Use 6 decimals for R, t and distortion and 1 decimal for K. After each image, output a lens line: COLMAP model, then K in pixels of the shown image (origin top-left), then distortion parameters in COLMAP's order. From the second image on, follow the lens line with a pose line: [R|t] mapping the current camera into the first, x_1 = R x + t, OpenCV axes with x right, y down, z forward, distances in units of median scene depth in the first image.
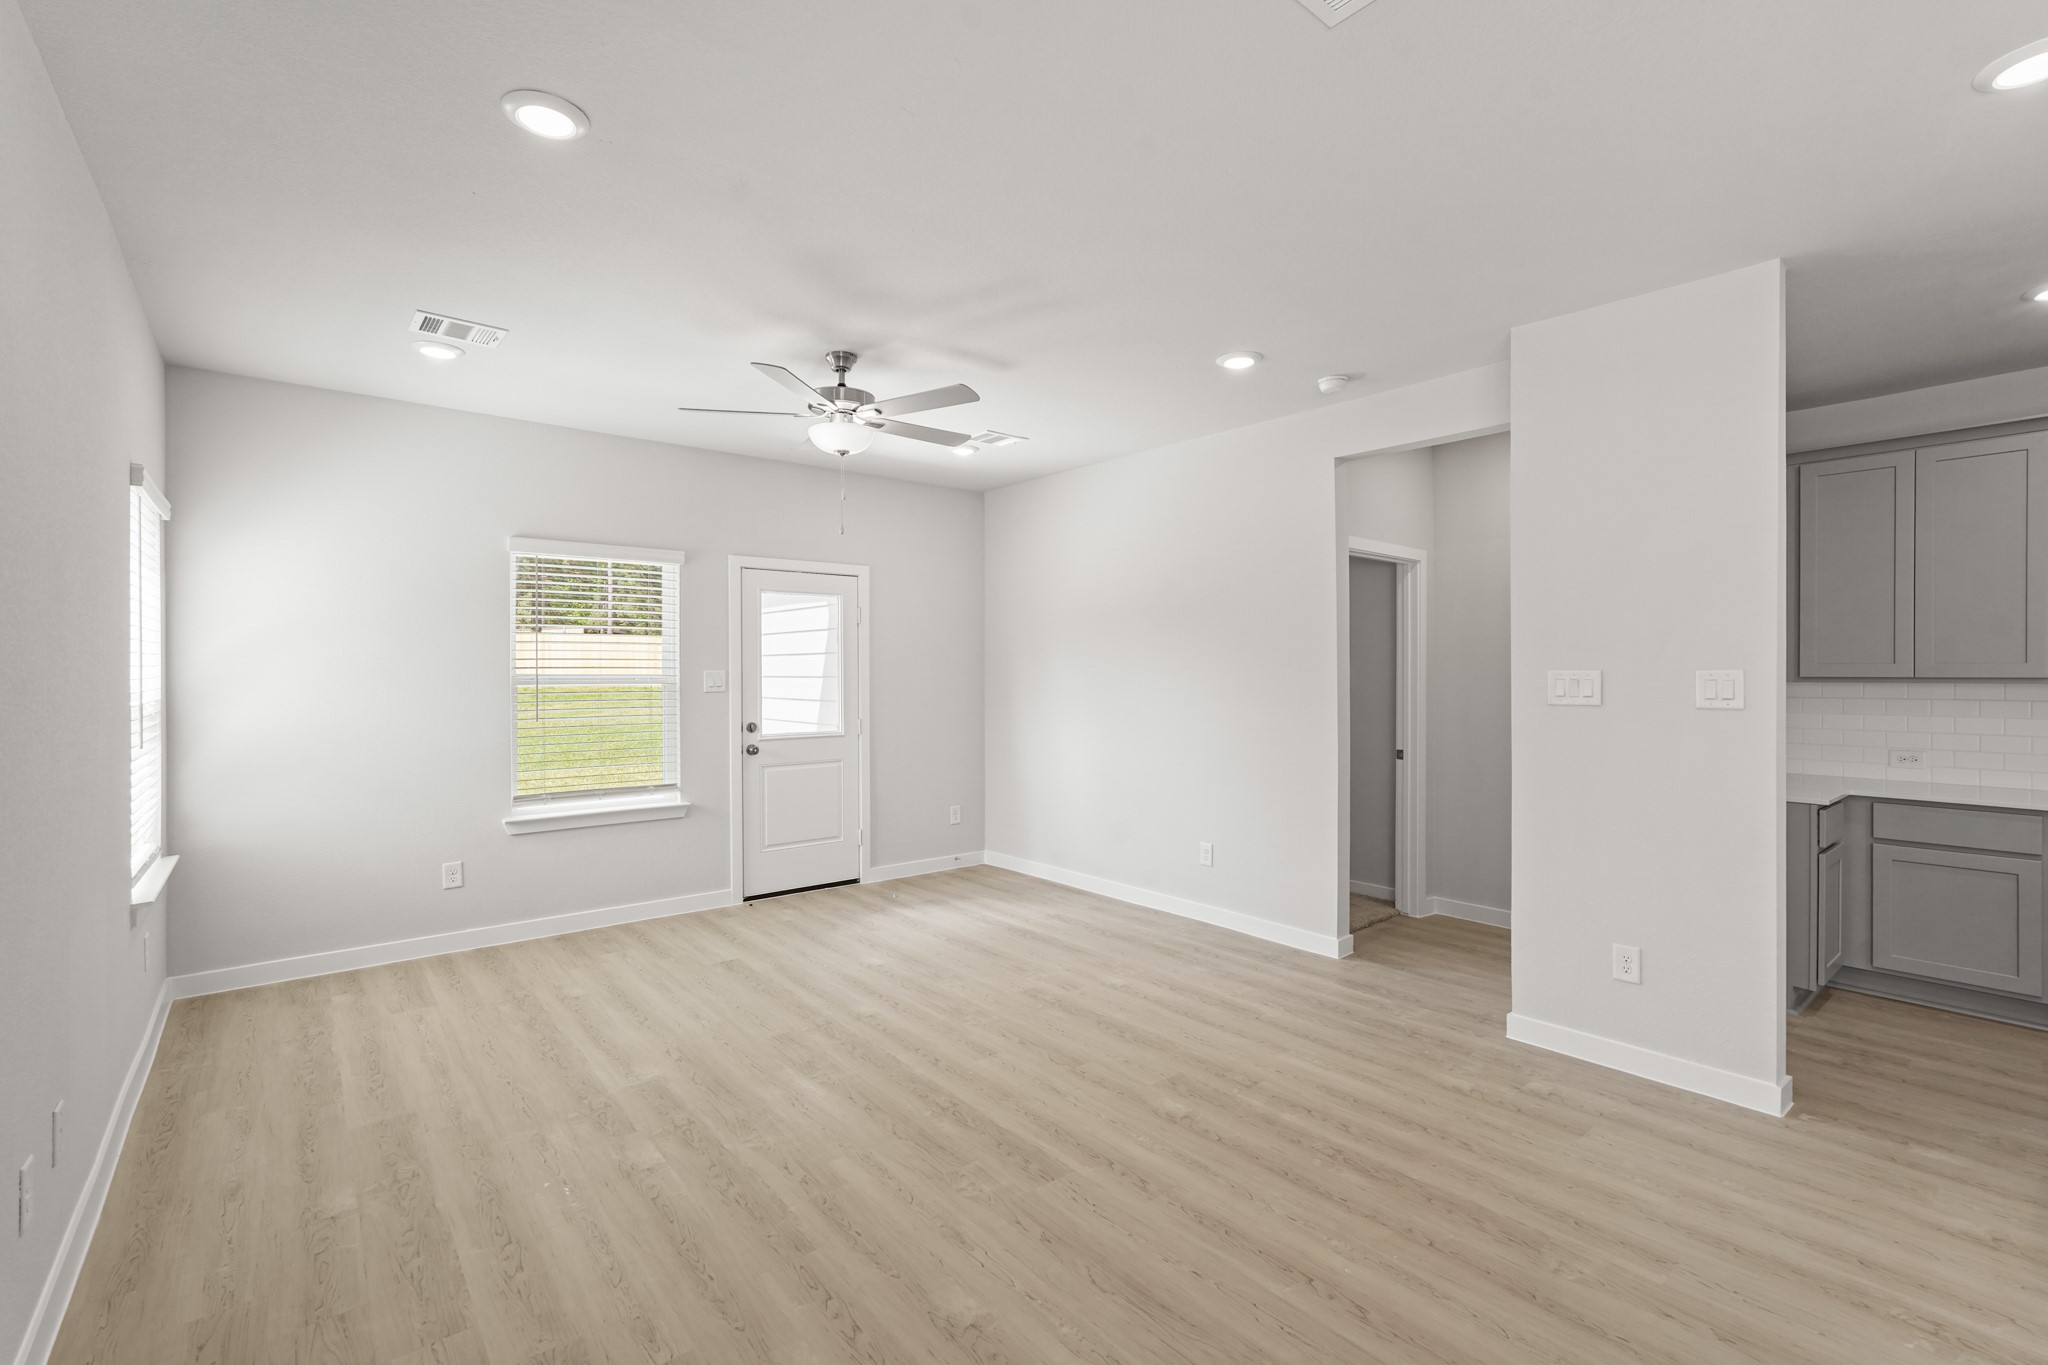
lens RADIAL K [[895.4, 0, 1027.7], [0, 895.4, 676.5], [0, 0, 1]] dist [-0.009840, 0.005019]
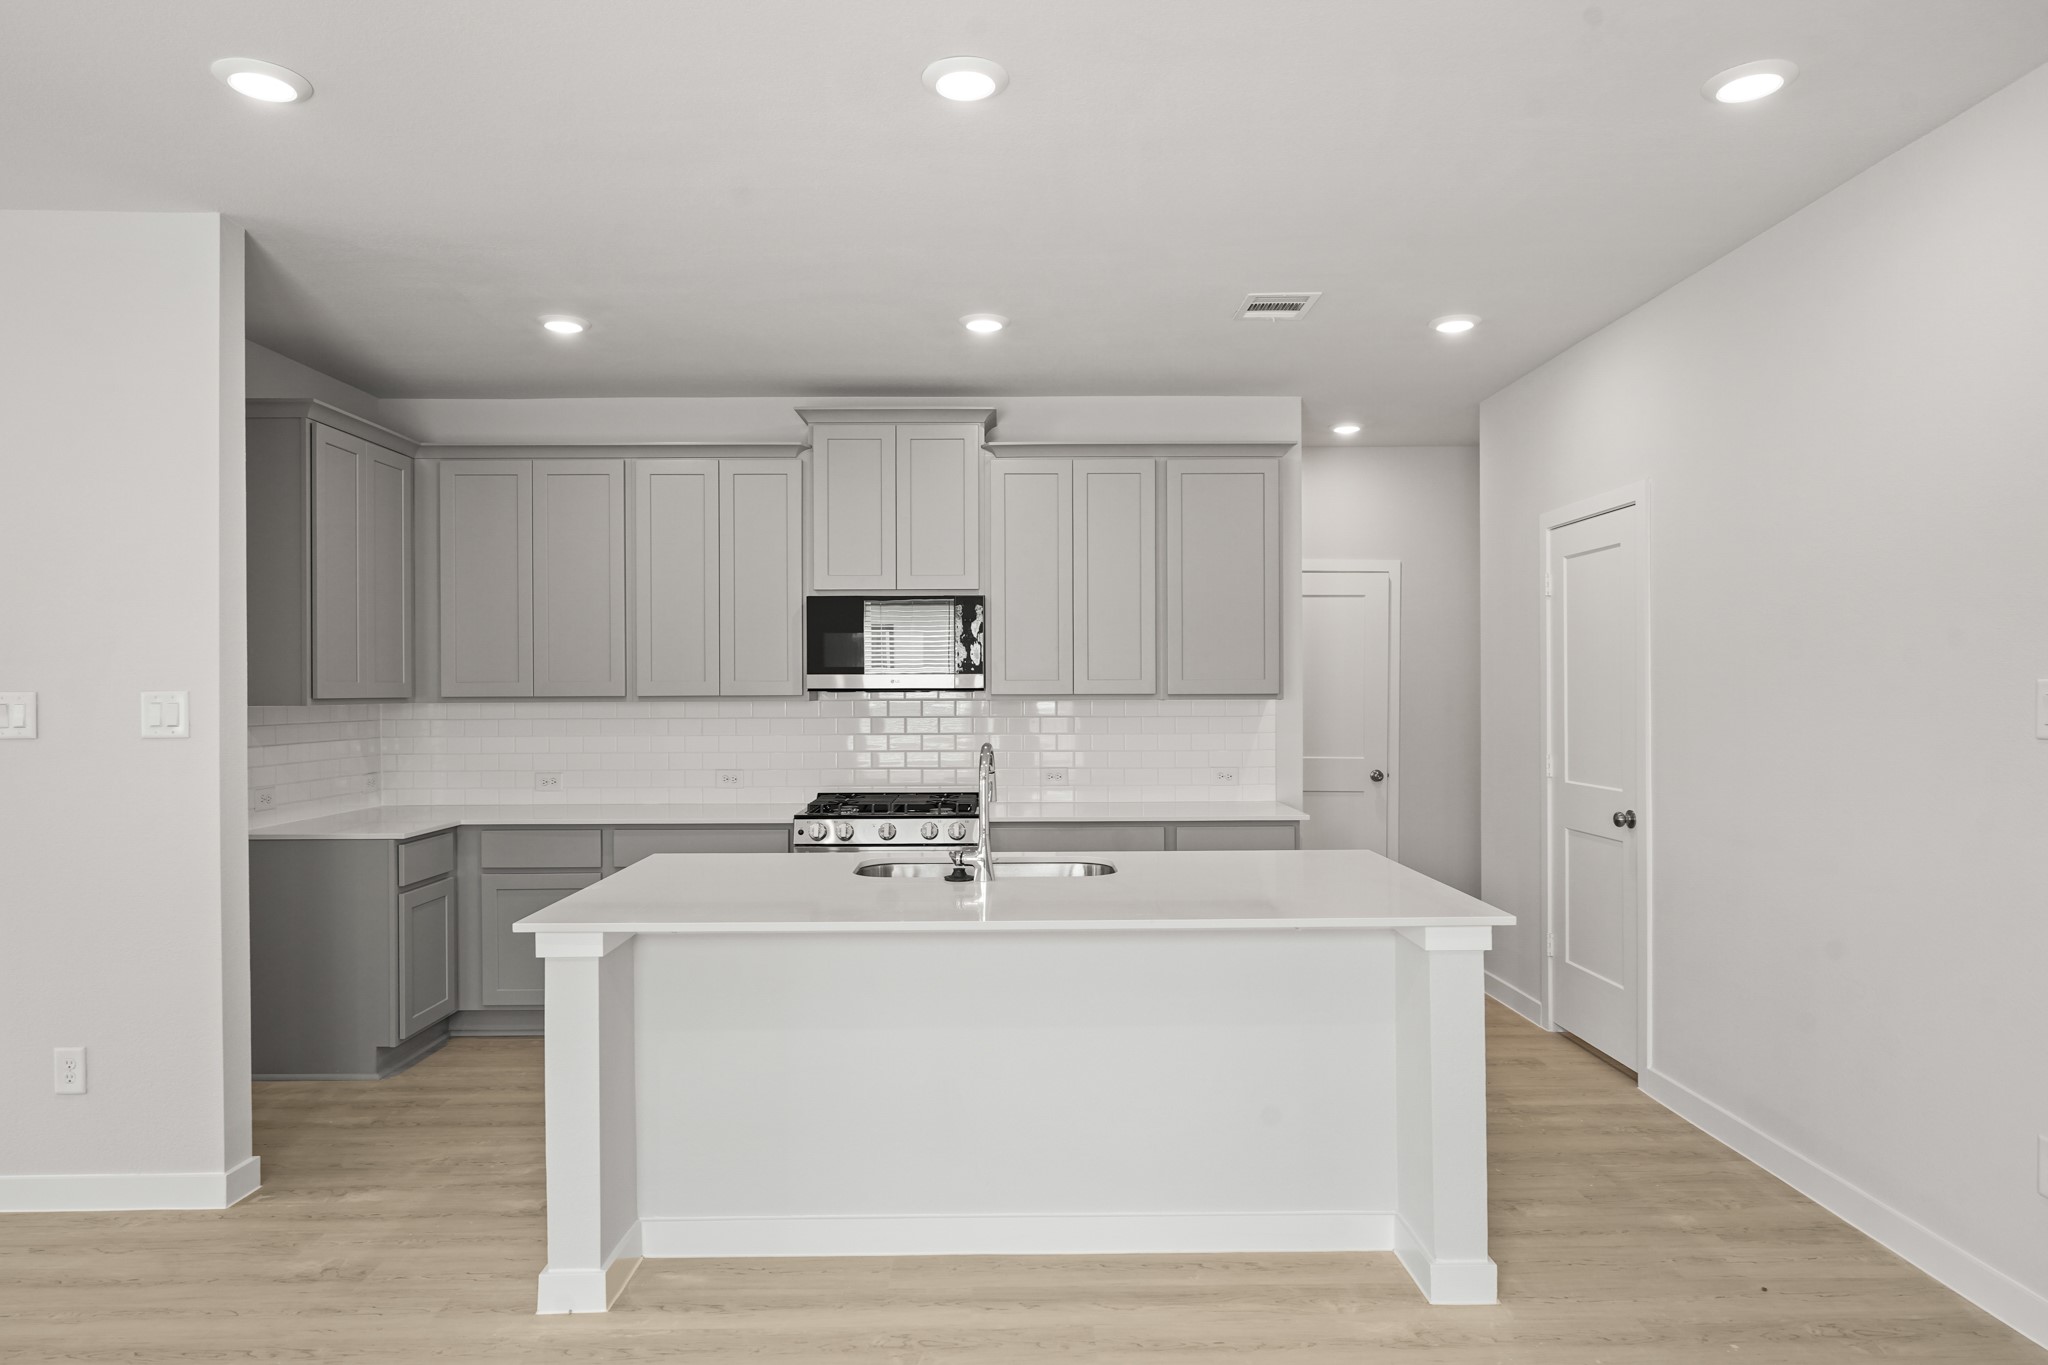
lens RADIAL K [[1247.7, 0, 1019.1], [0, 1247.7, 690.2], [0, 0, 1]] dist [-0.009714, 0.010824]
pose [[0.632614, -0.003901, 0.774457, 0.303385], [0.006818, 0.999977, -0.000532, -0.001951], [-0.774437, 0.005617, 0.632626, -0.277672]]
